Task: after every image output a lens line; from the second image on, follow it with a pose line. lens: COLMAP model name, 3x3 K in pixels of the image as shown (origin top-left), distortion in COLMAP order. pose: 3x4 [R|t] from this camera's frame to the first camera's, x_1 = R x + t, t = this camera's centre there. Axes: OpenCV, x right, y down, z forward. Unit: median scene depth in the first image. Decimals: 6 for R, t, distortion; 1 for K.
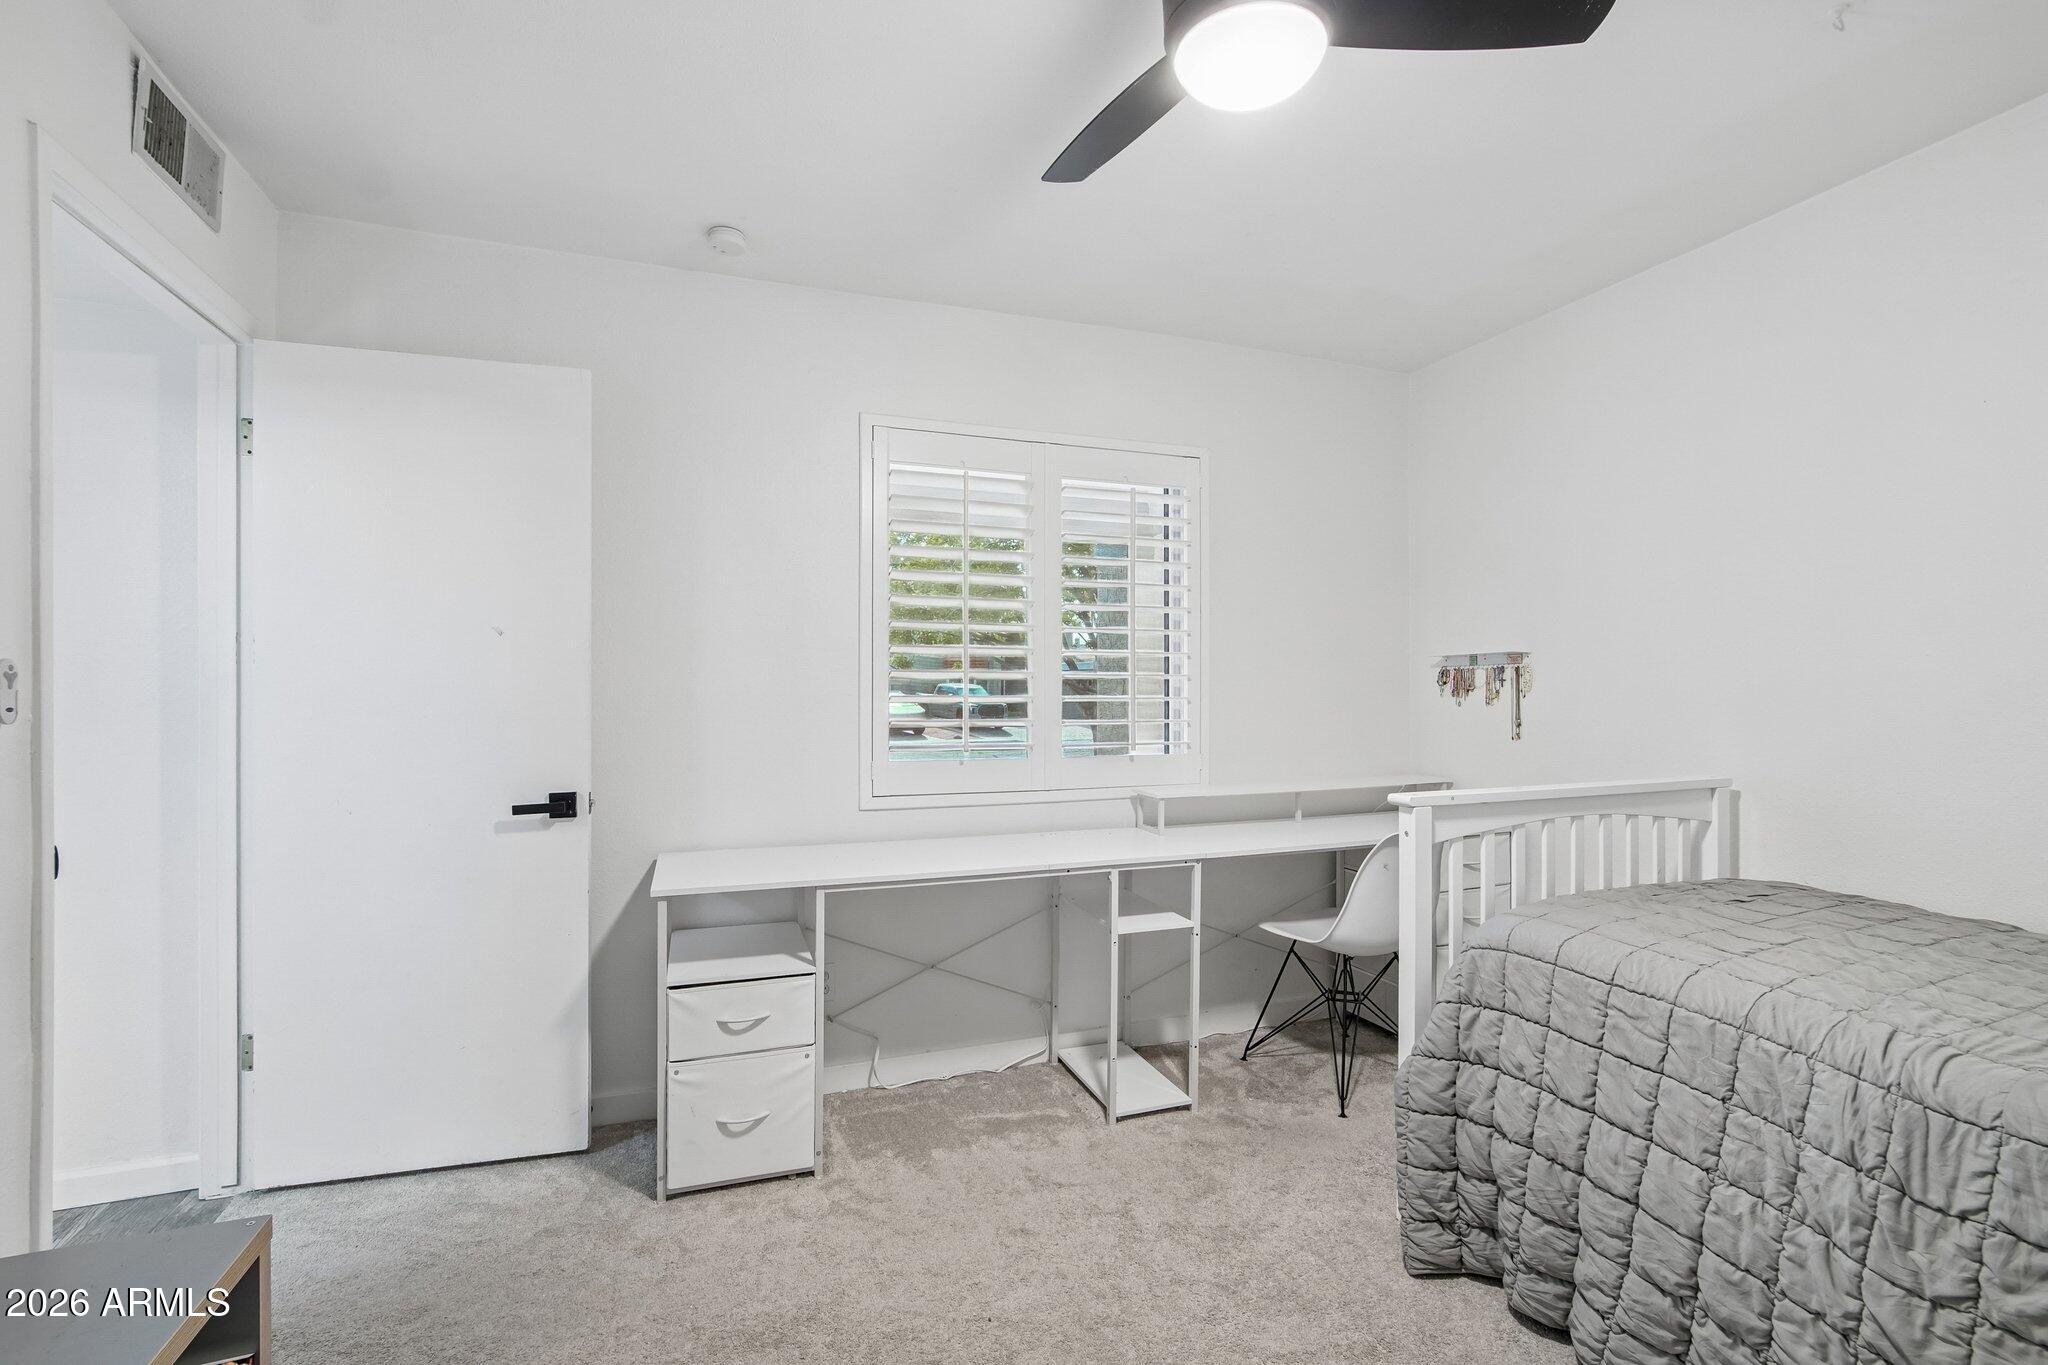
lens RADIAL K [[920.8, 0, 1015.7], [0, 920.8, 689.4], [0, 0, 1]] dist [-0.044649, 0.012323]
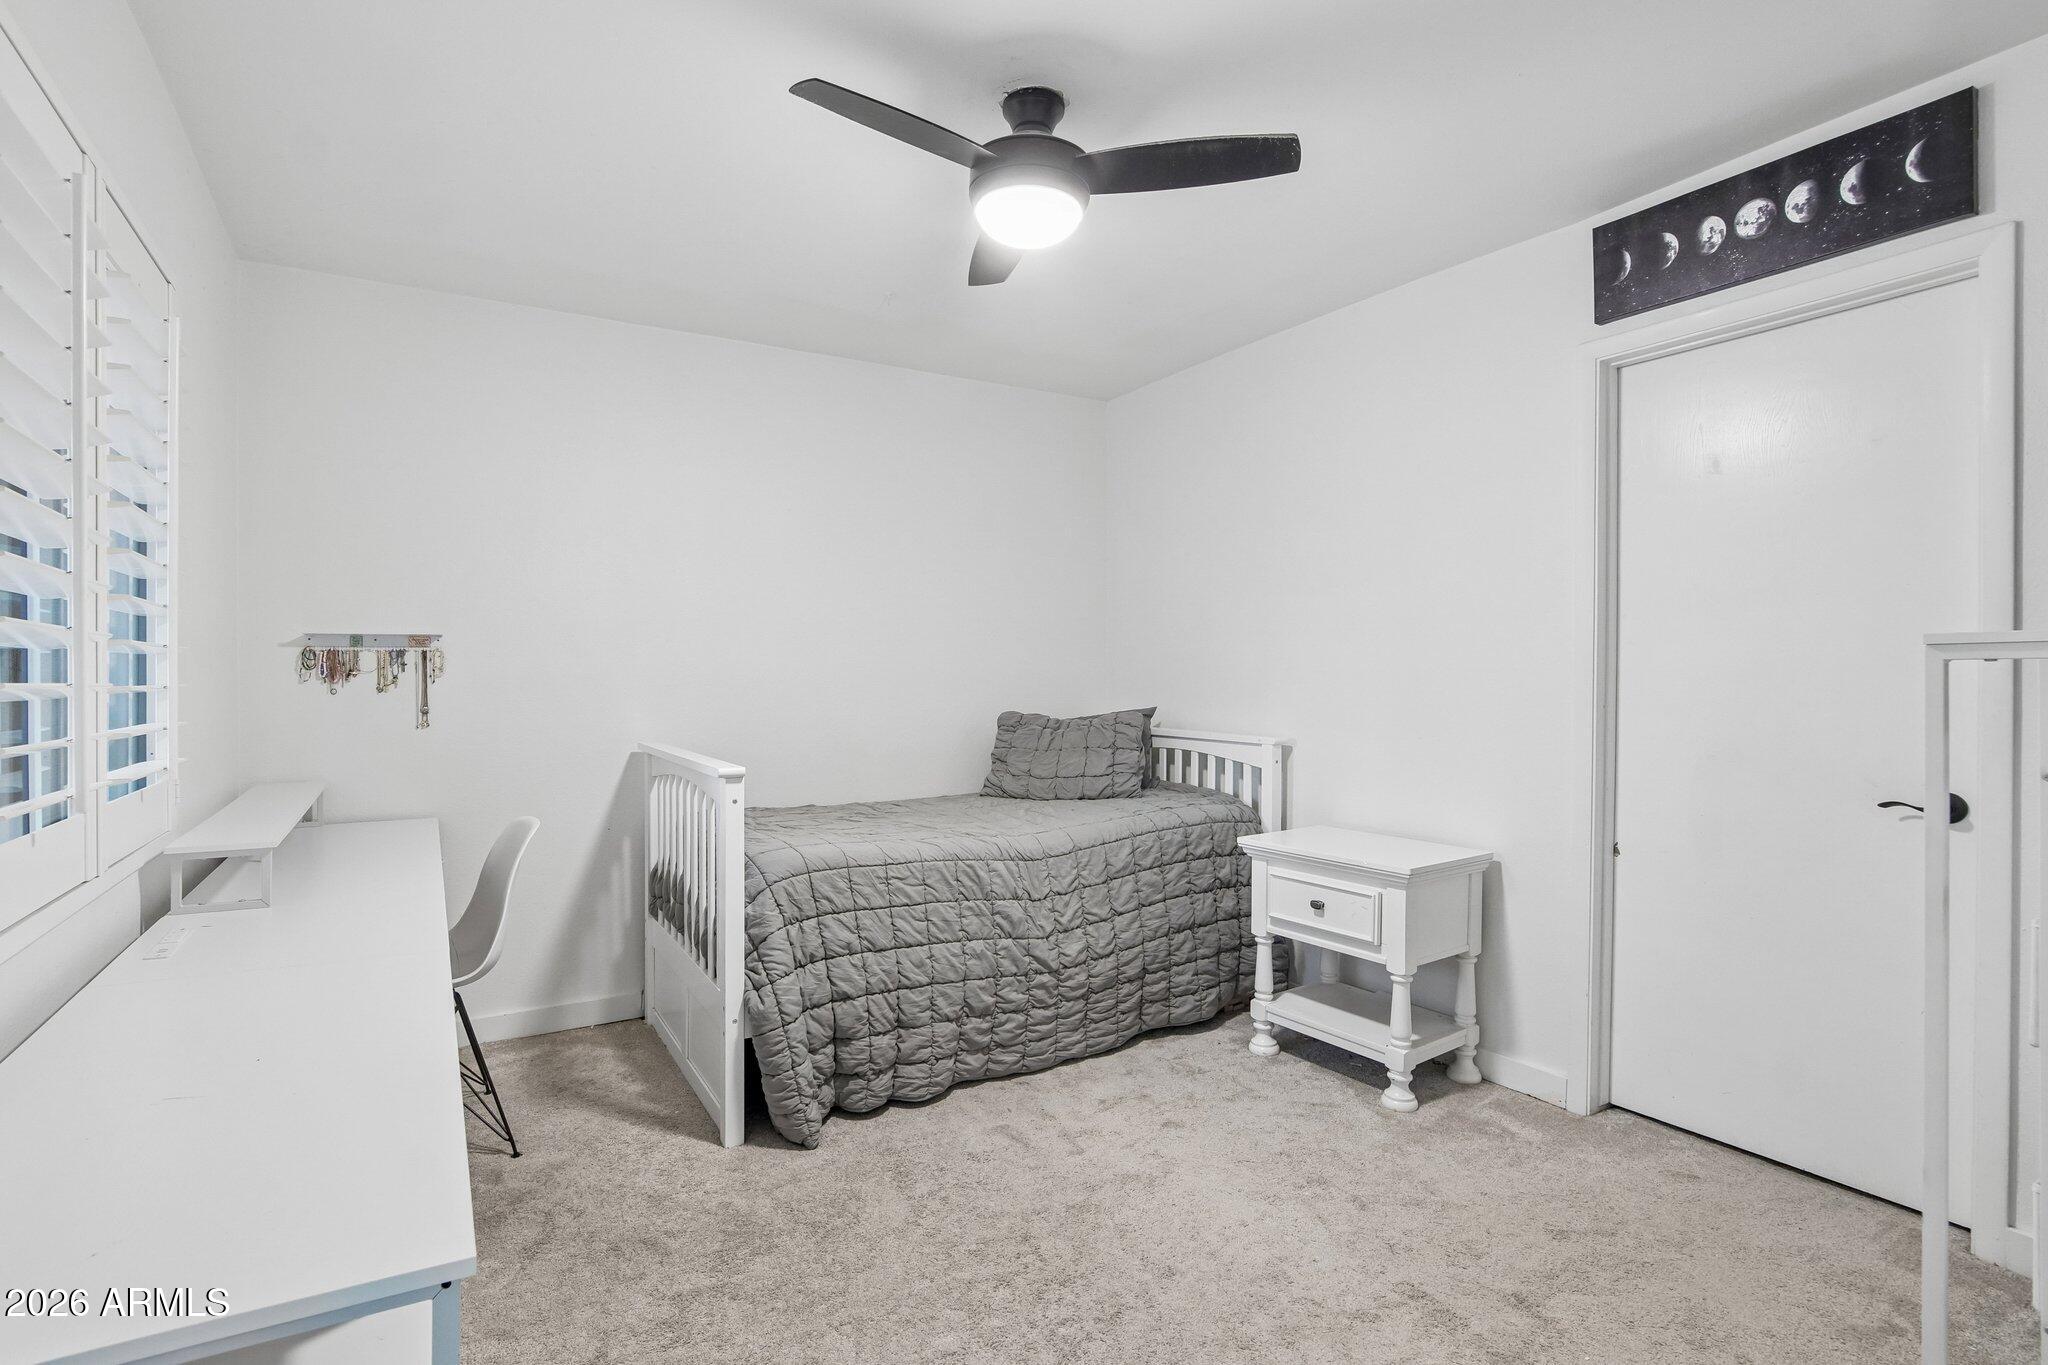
lens RADIAL K [[920.8, 0, 1015.7], [0, 920.8, 689.4], [0, 0, 1]] dist [-0.044649, 0.012323]
pose [[-0.177250, -0.012682, 0.984084, -0.492293], [-0.003680, 0.999919, 0.012223, 0.001676], [-0.984159, -0.001455, -0.177282, 0.558286]]
